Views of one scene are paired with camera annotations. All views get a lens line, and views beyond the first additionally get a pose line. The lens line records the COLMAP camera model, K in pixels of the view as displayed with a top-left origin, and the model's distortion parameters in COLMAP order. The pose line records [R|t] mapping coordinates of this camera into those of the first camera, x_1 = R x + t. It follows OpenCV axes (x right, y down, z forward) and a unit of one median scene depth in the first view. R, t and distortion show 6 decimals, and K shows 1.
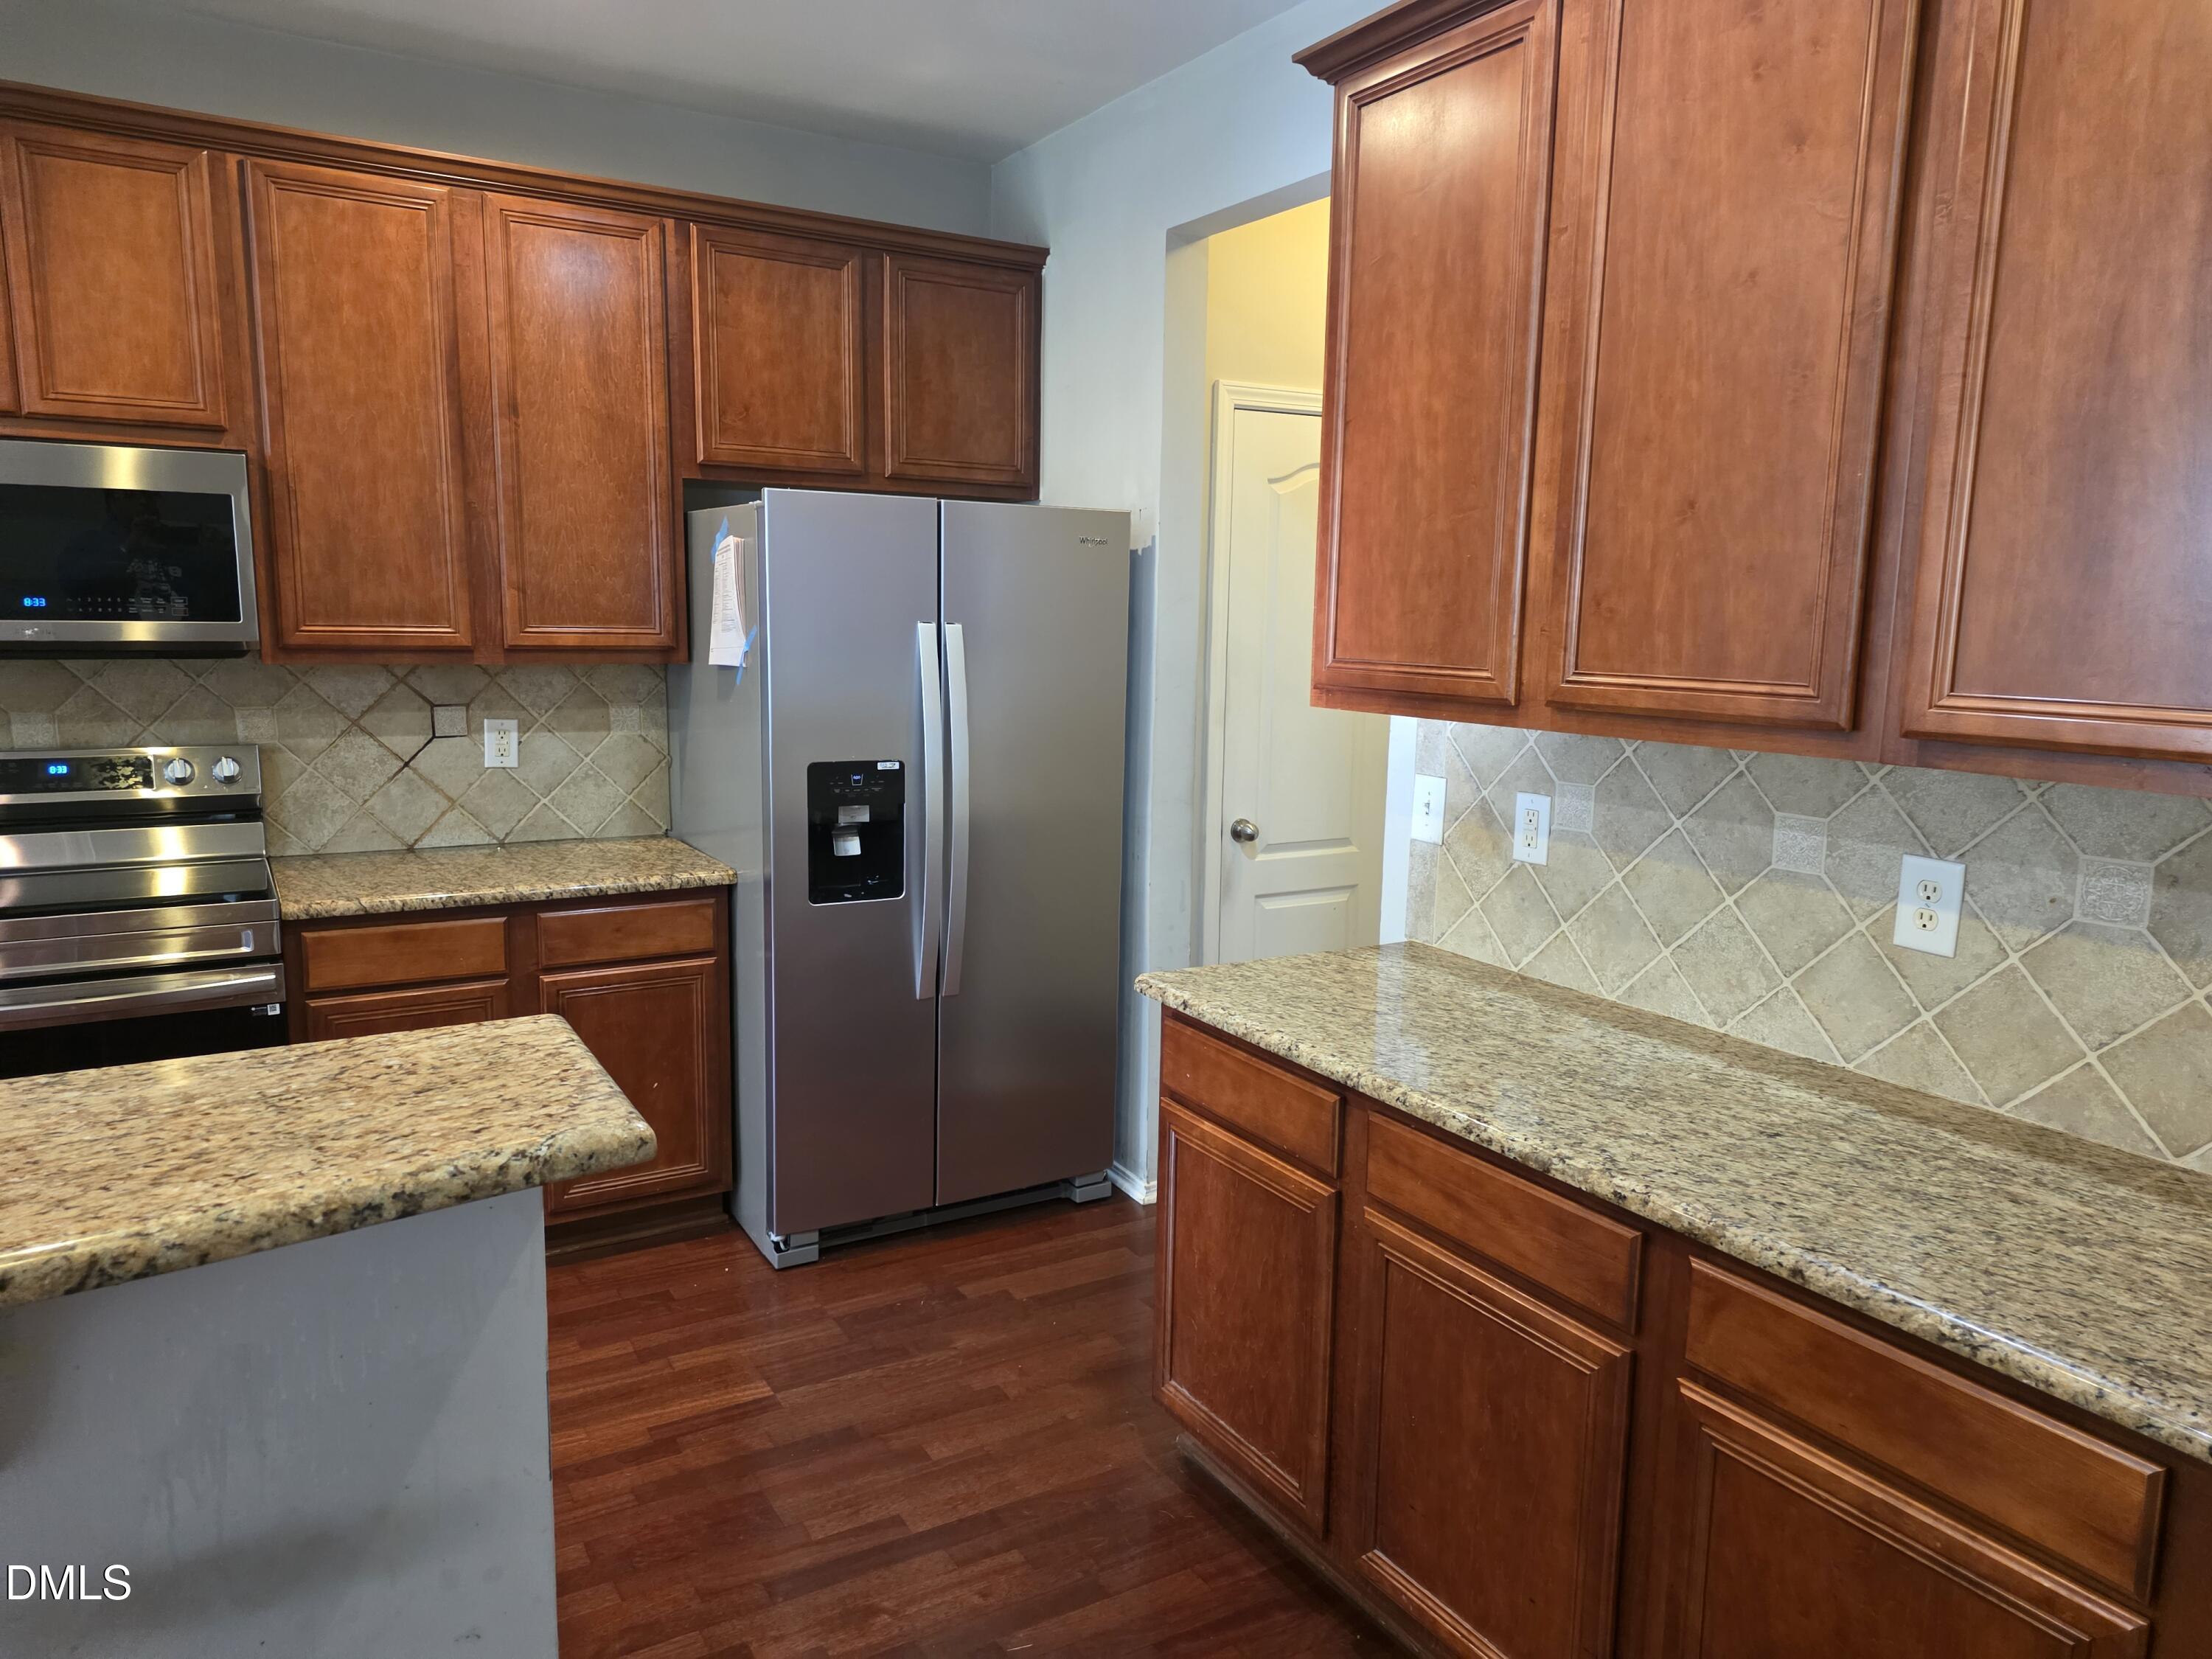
lens RADIAL K [[1481.7, 0, 1092.0], [0, 1481.7, 842.5], [0, 0, 1]] dist [0.065806, -0.060399]
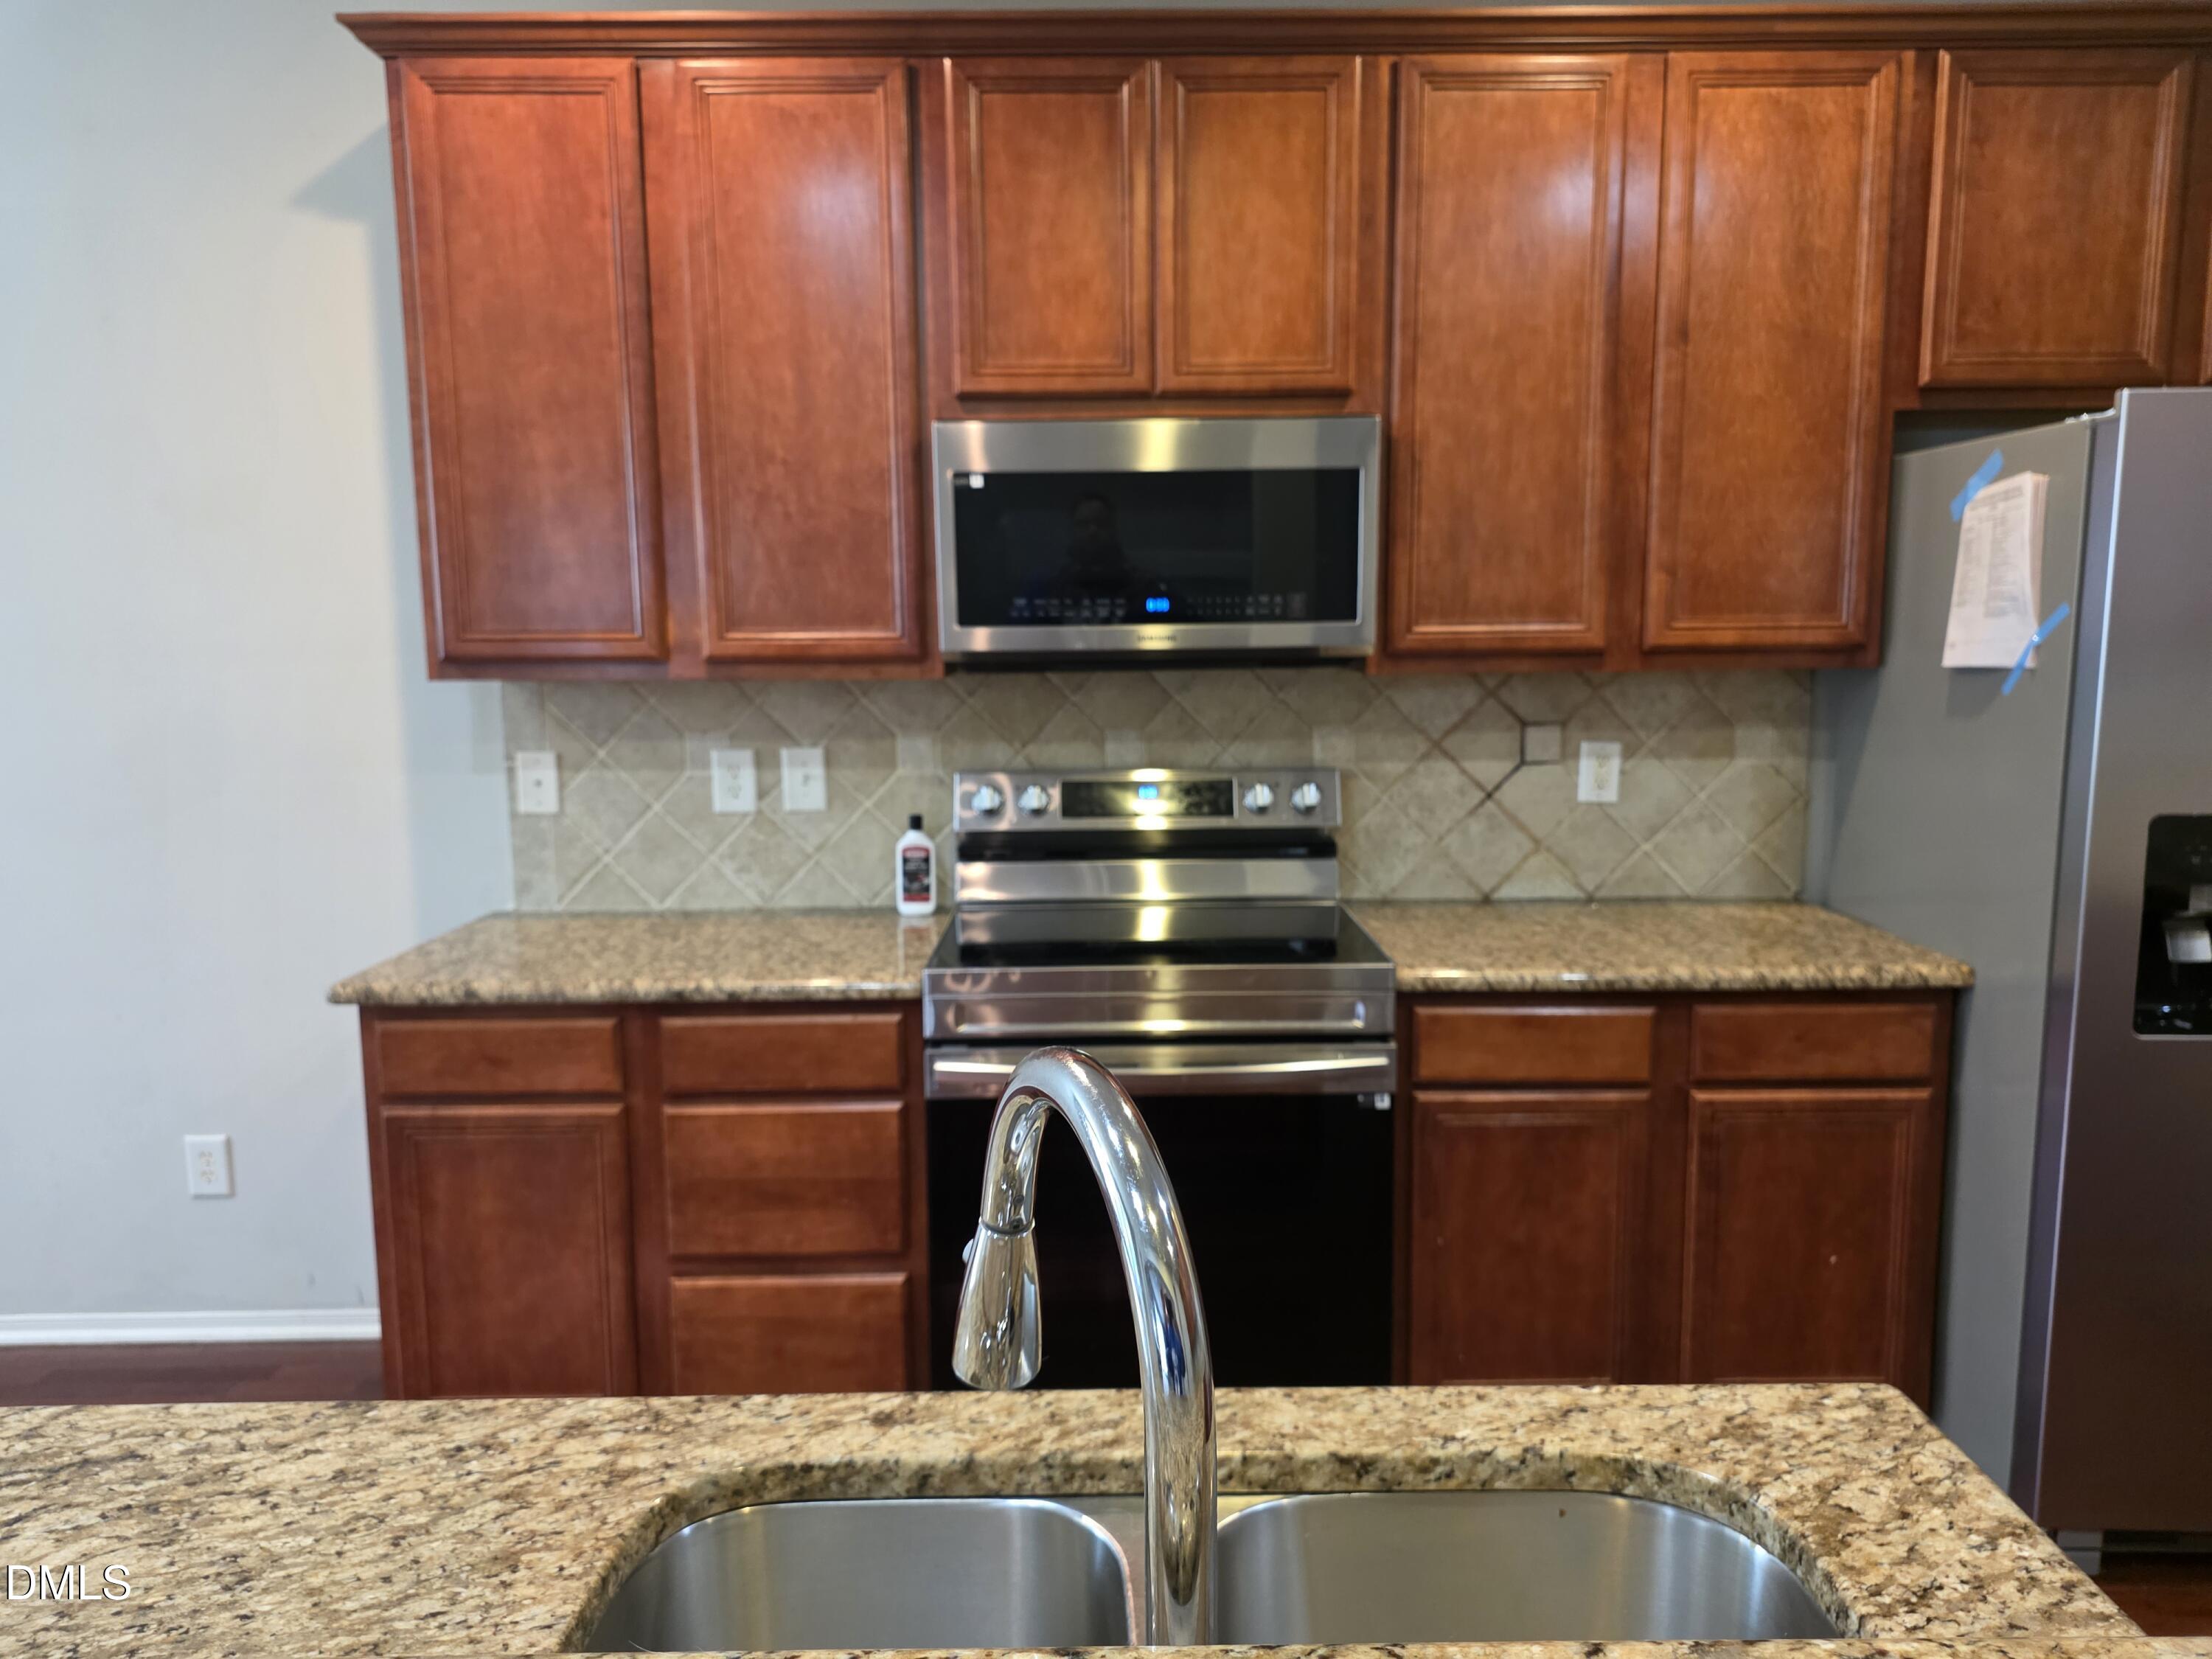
lens RADIAL K [[1481.7, 0, 1109.1], [0, 1481.7, 812.9], [0, 0, 1]] dist [0.065806, -0.060399]
pose [[0.866721, 0.037979, -0.497344, -0.259666], [-0.054785, 0.998313, -0.019239, -0.017546], [0.495775, 0.043922, 0.867340, 0.215499]]
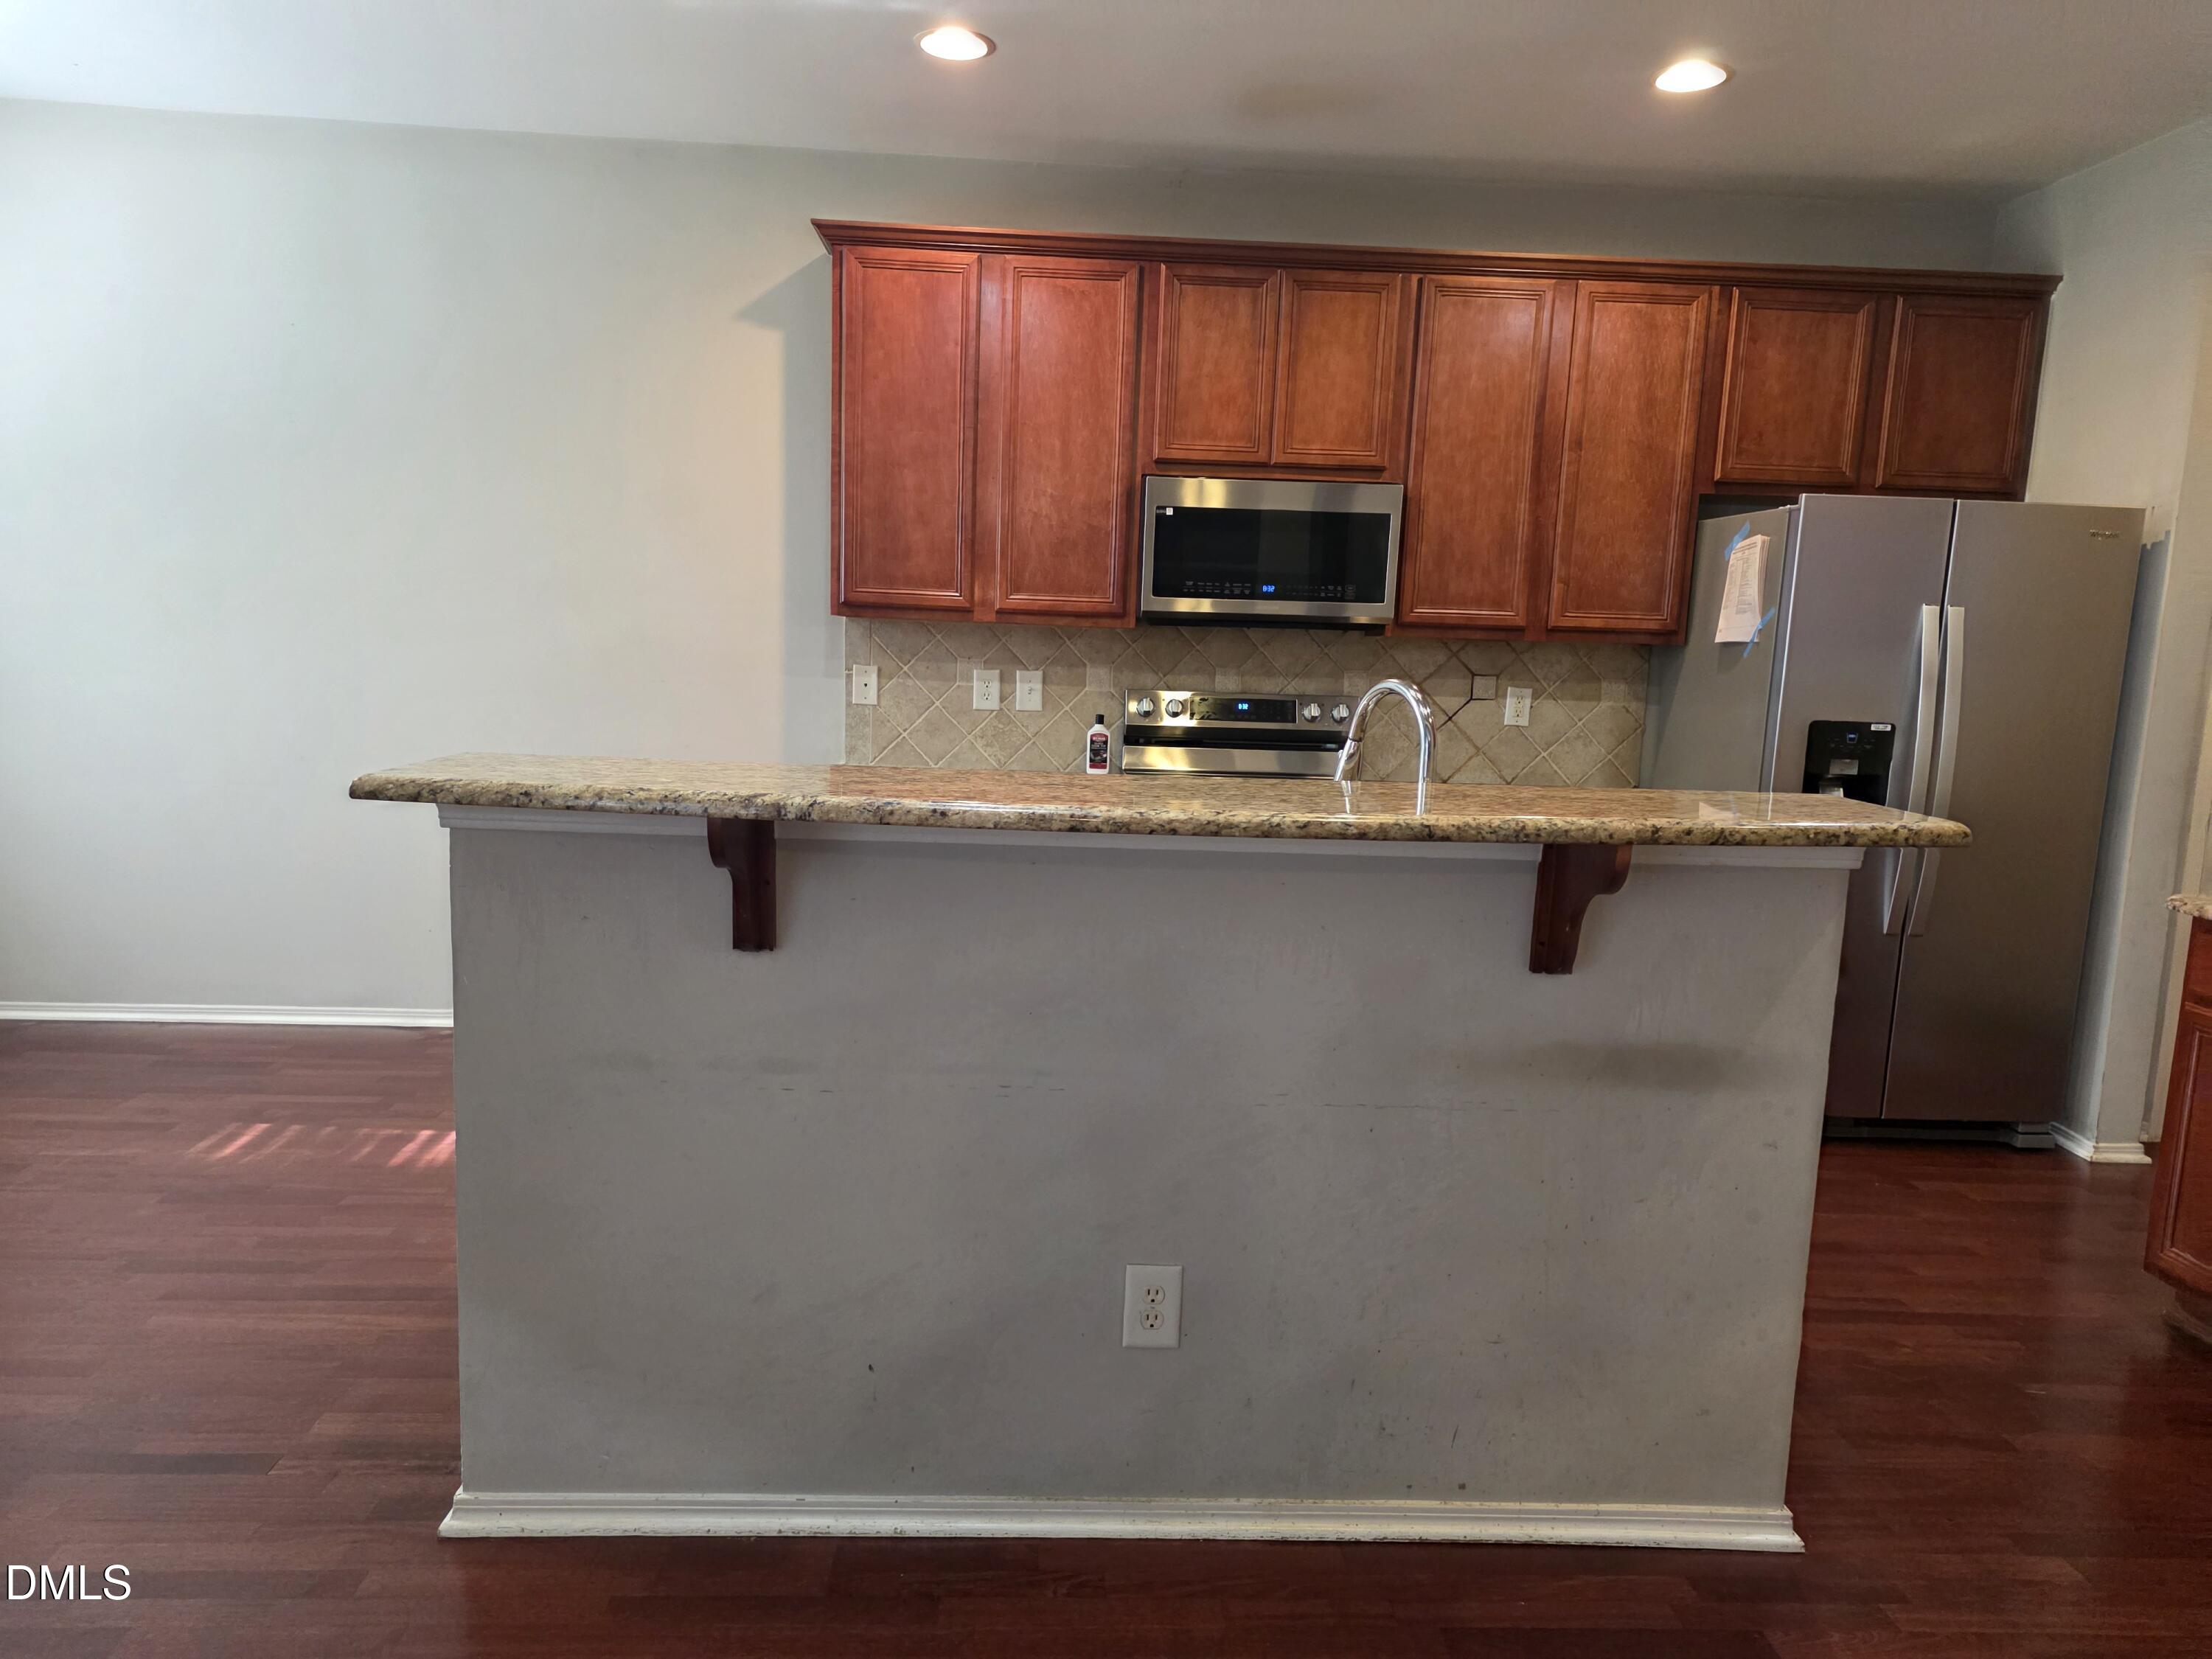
lens RADIAL K [[1481.7, 0, 1073.6], [0, 1481.7, 857.1], [0, 0, 1]] dist [0.065806, -0.060399]
pose [[0.880875, 0.082769, -0.466056, -0.141432], [-0.094806, 0.995493, -0.002396, 0.116486], [0.463757, 0.046295, 0.884752, -0.350493]]
